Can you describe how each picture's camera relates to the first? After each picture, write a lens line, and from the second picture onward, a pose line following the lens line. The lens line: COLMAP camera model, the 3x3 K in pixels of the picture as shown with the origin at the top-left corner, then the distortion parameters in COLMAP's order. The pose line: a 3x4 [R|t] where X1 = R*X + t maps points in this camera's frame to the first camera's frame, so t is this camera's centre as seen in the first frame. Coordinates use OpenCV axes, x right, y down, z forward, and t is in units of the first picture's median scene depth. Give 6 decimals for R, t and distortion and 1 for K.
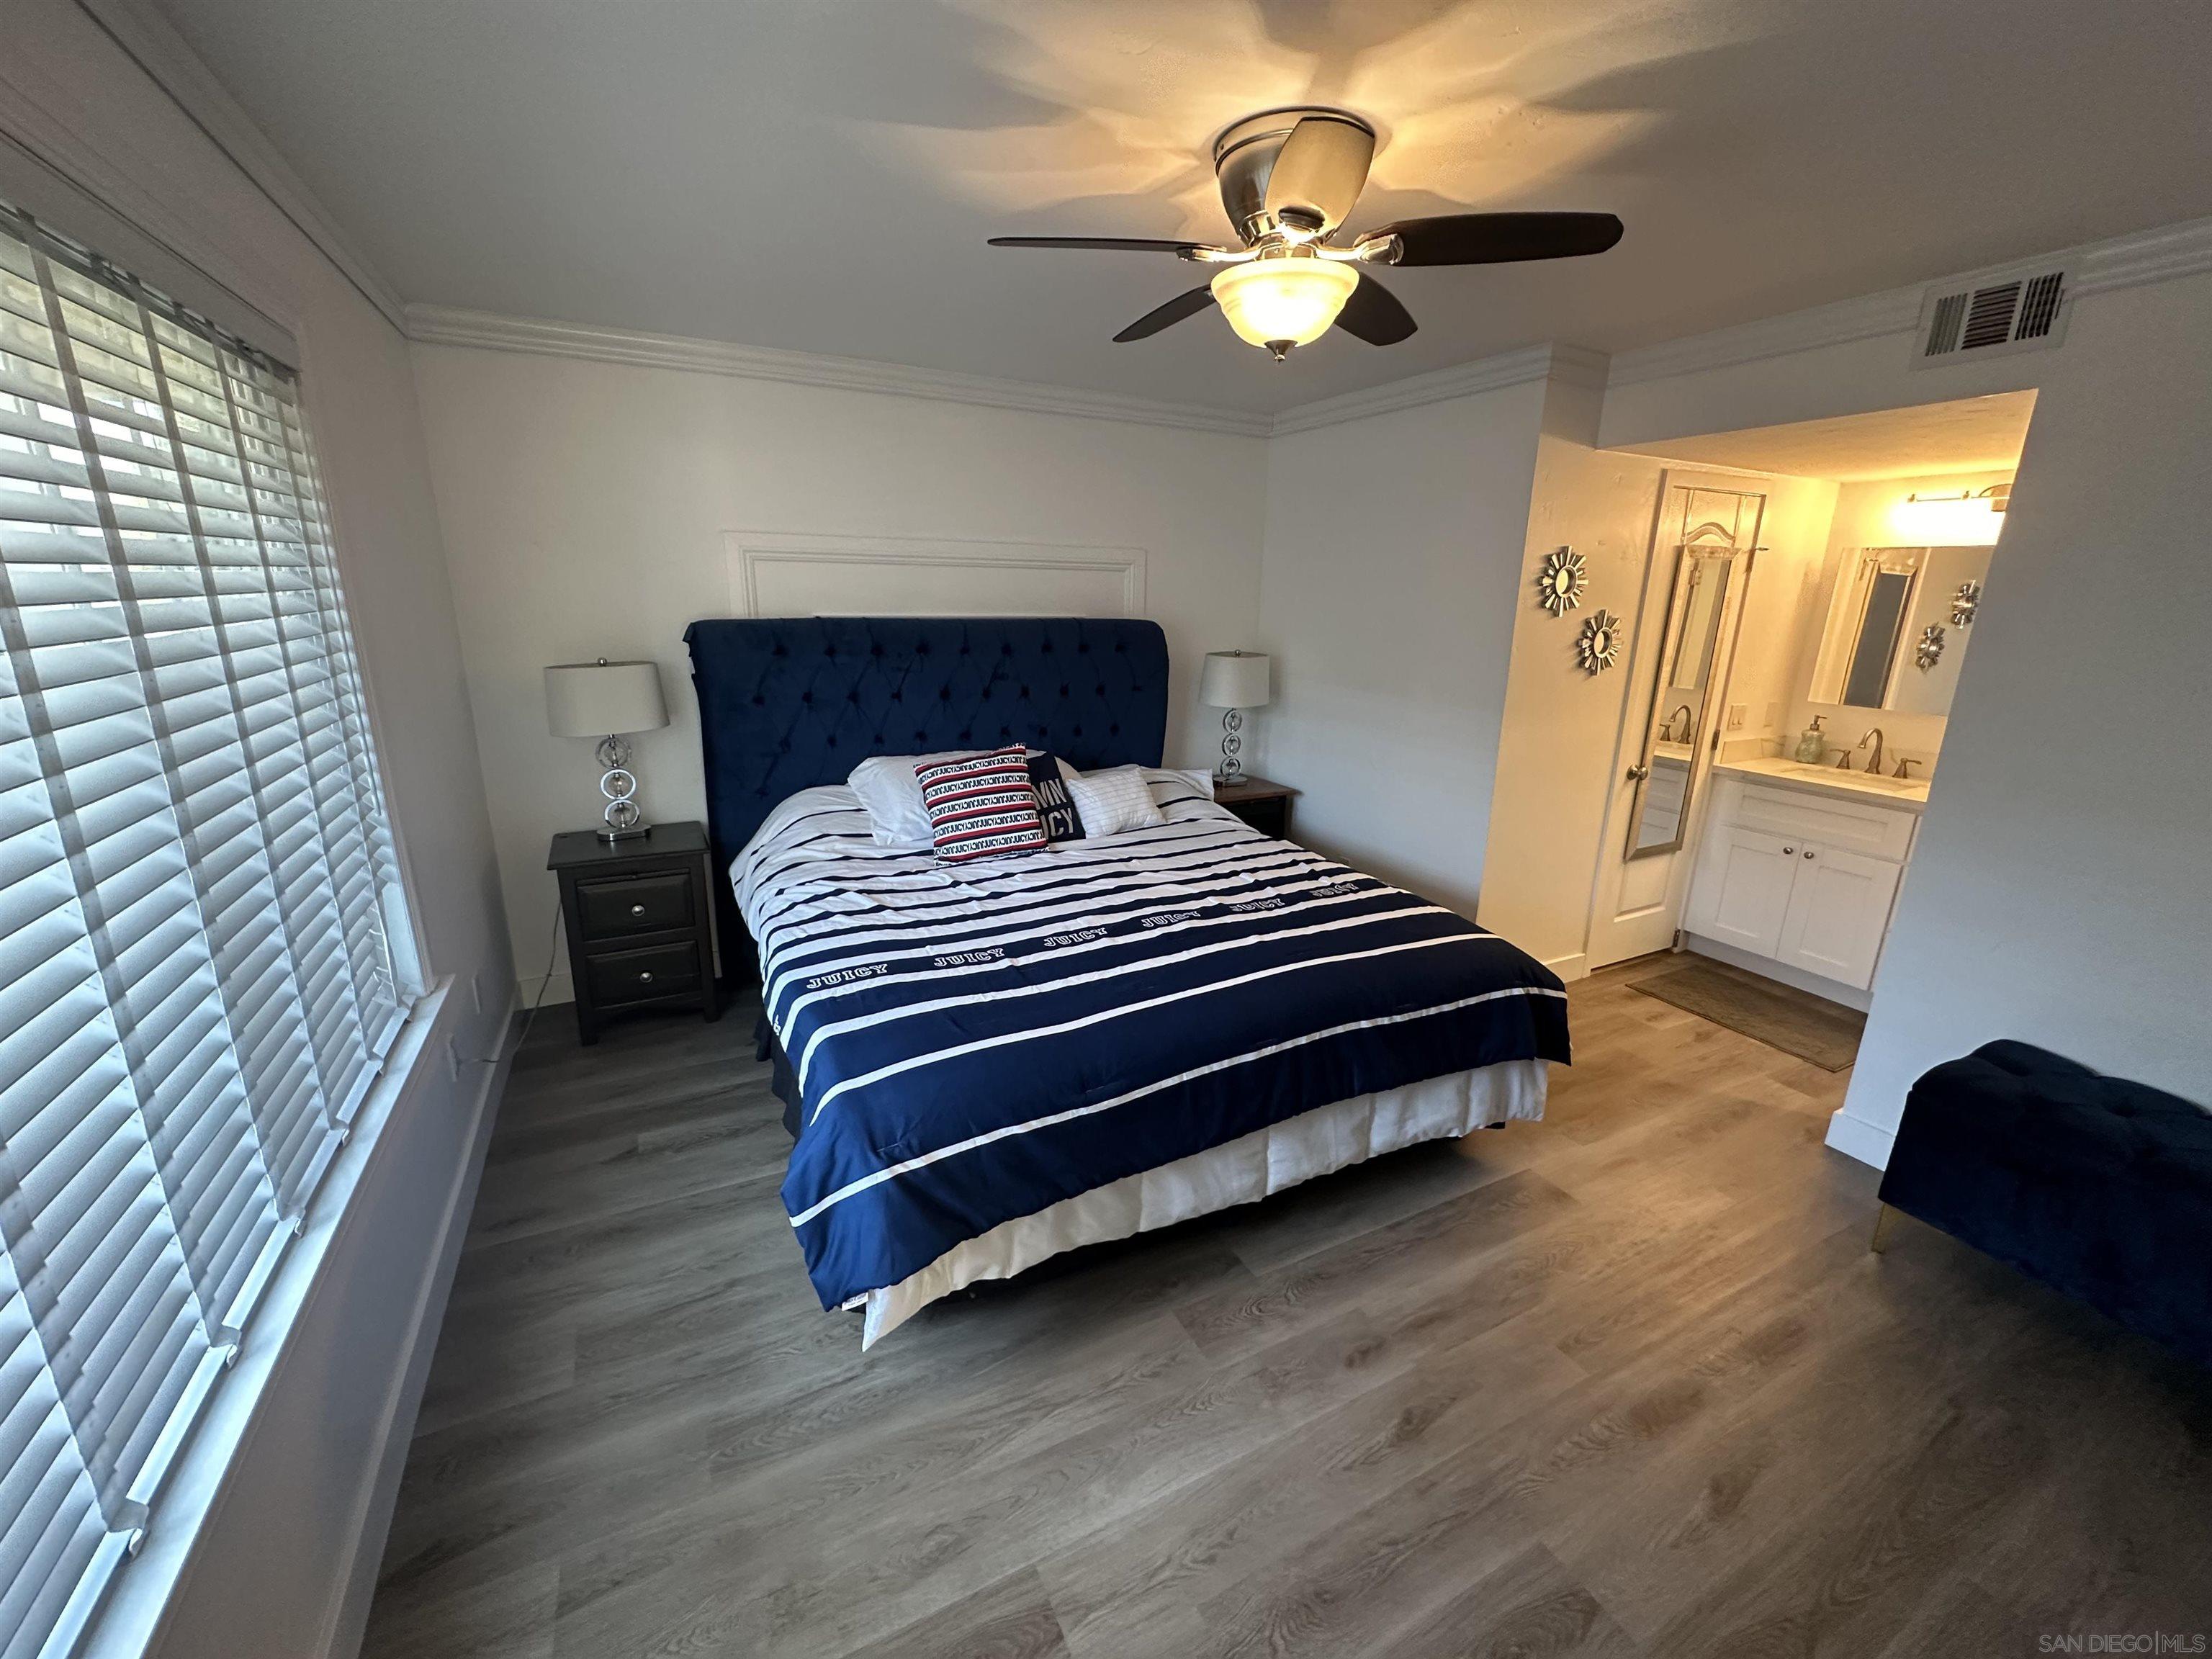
lens RADIAL K [[879.5, 0, 1109.4], [0, 879.5, 819.3], [0, 0, 1]] dist [0.002302, 0.000915]
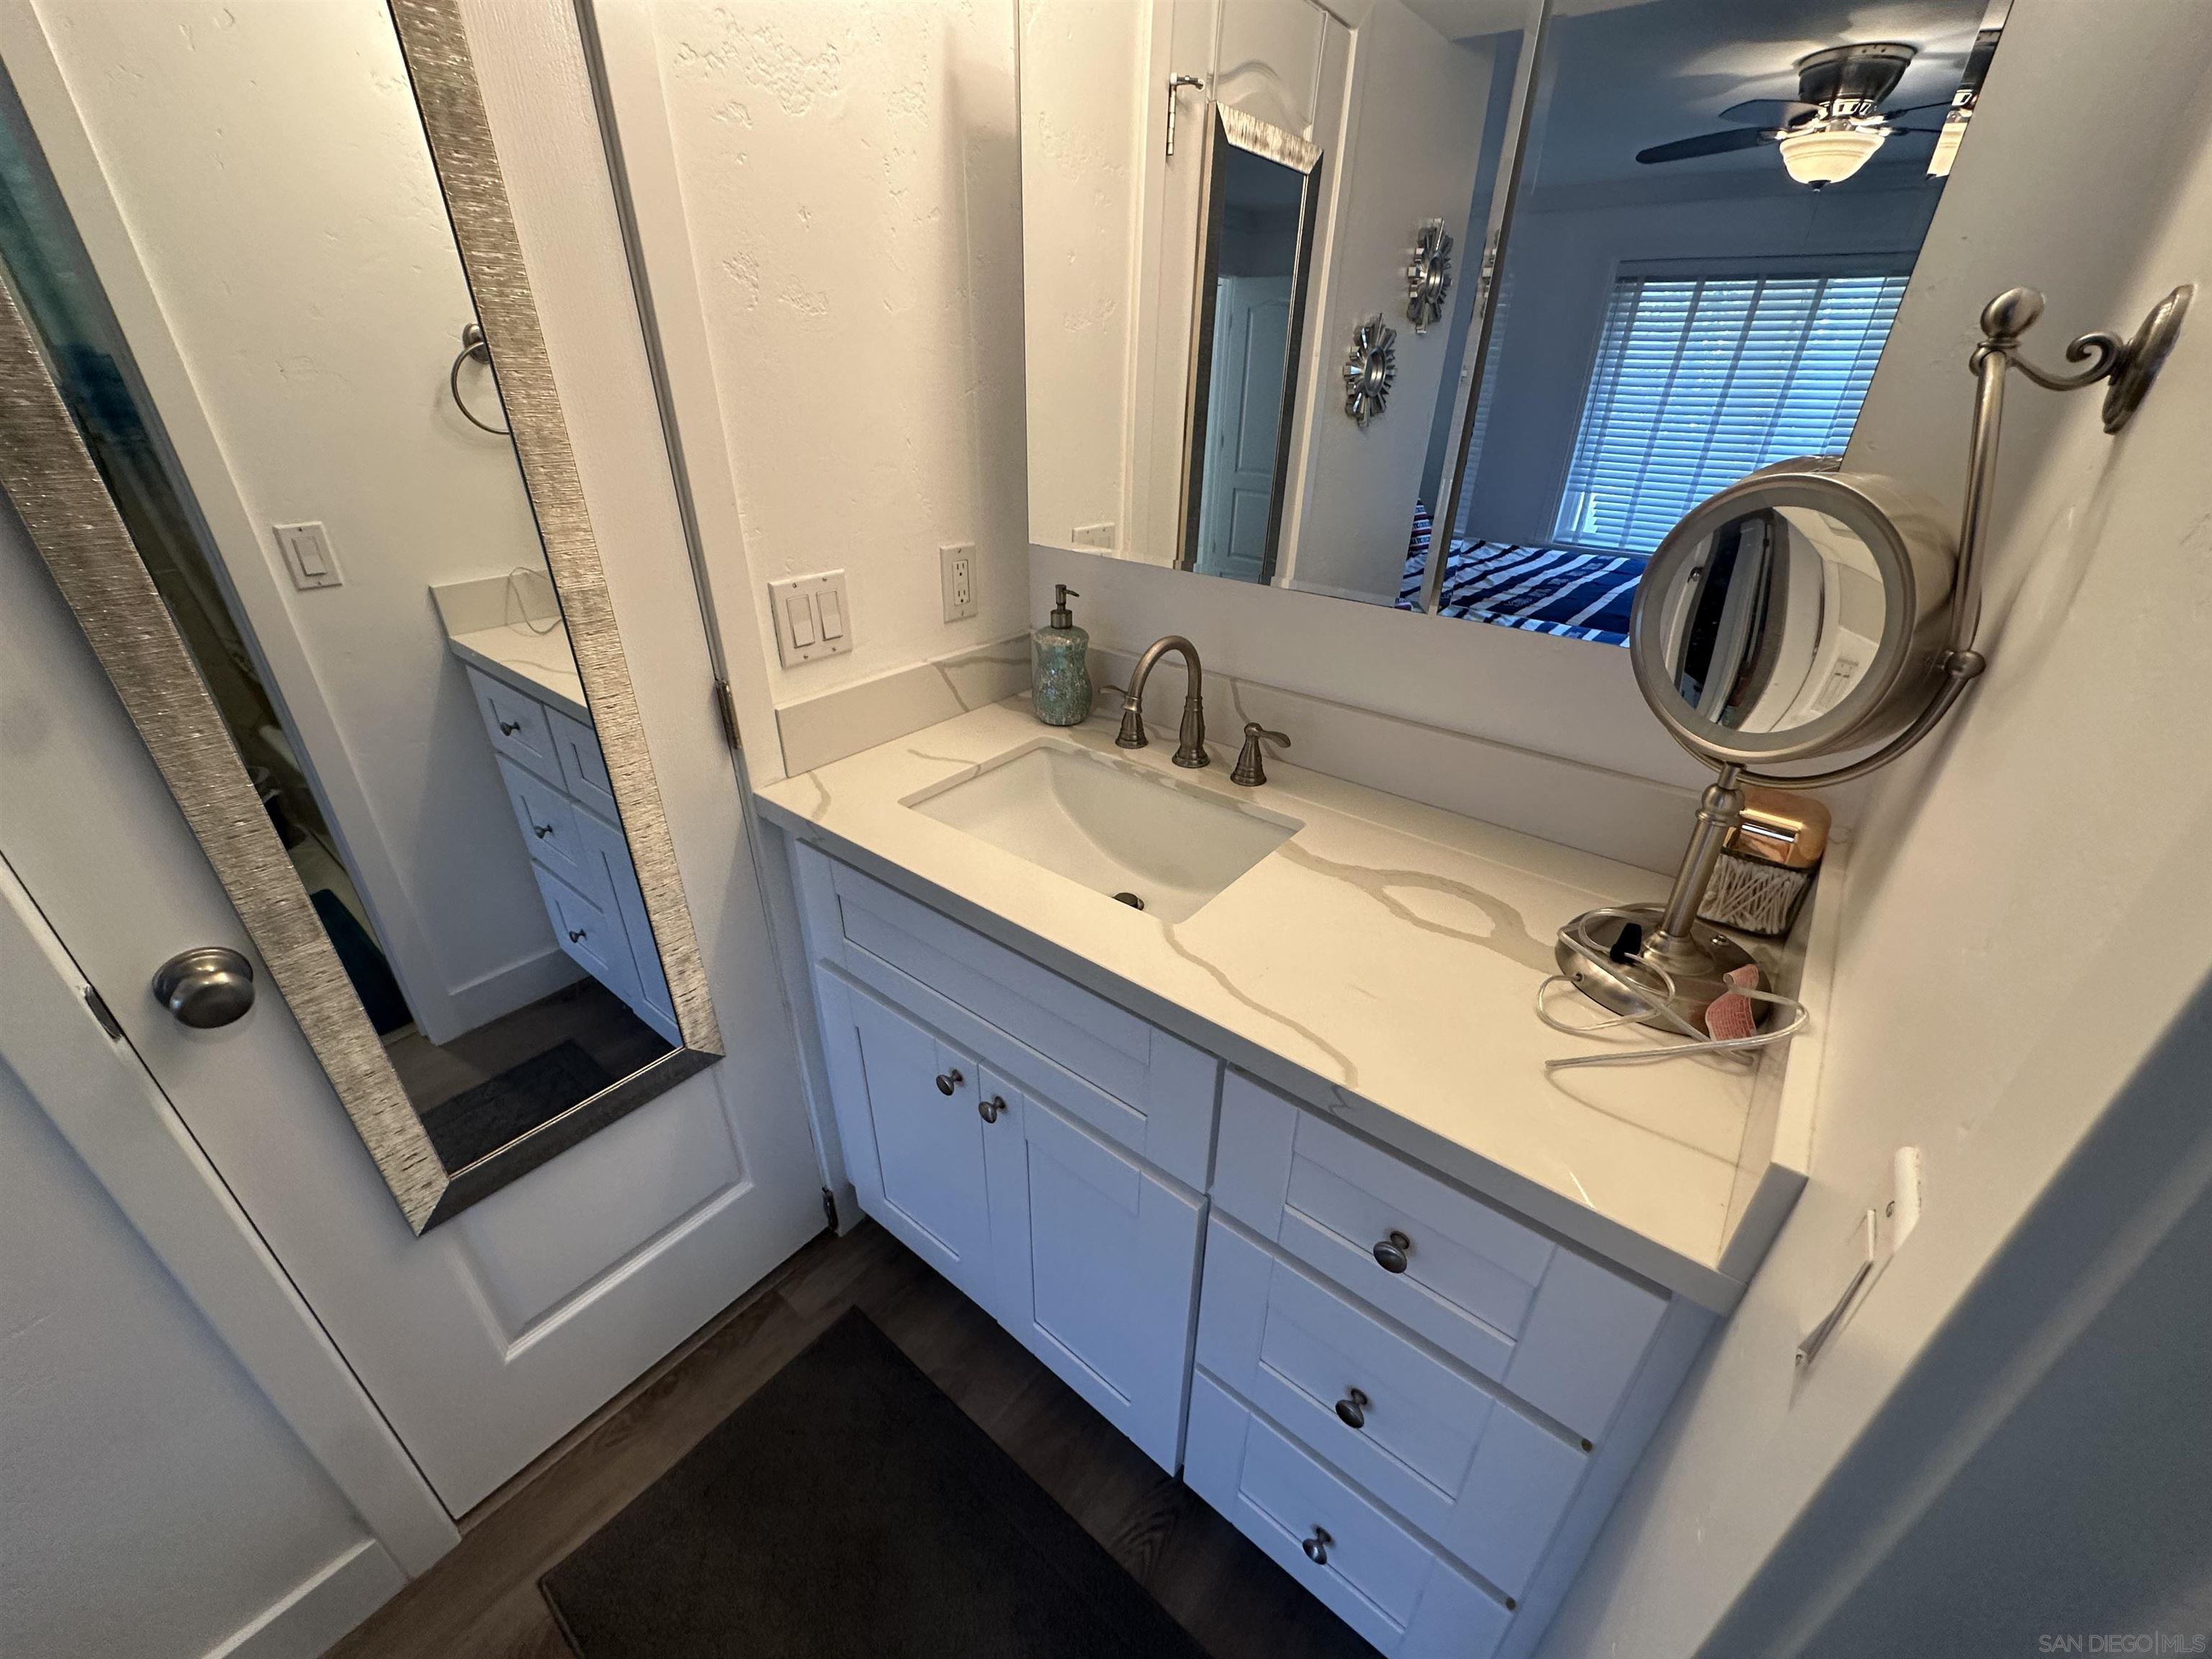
lens RADIAL K [[879.5, 0, 1097.5], [0, 879.5, 832.8], [0, 0, 1]] dist [0.002302, 0.000915]
pose [[0.918538, -0.197056, 0.342721, 0.616809], [0.108794, 0.959440, 0.260073, -0.102094], [-0.380069, -0.201601, 0.902721, 0.610298]]
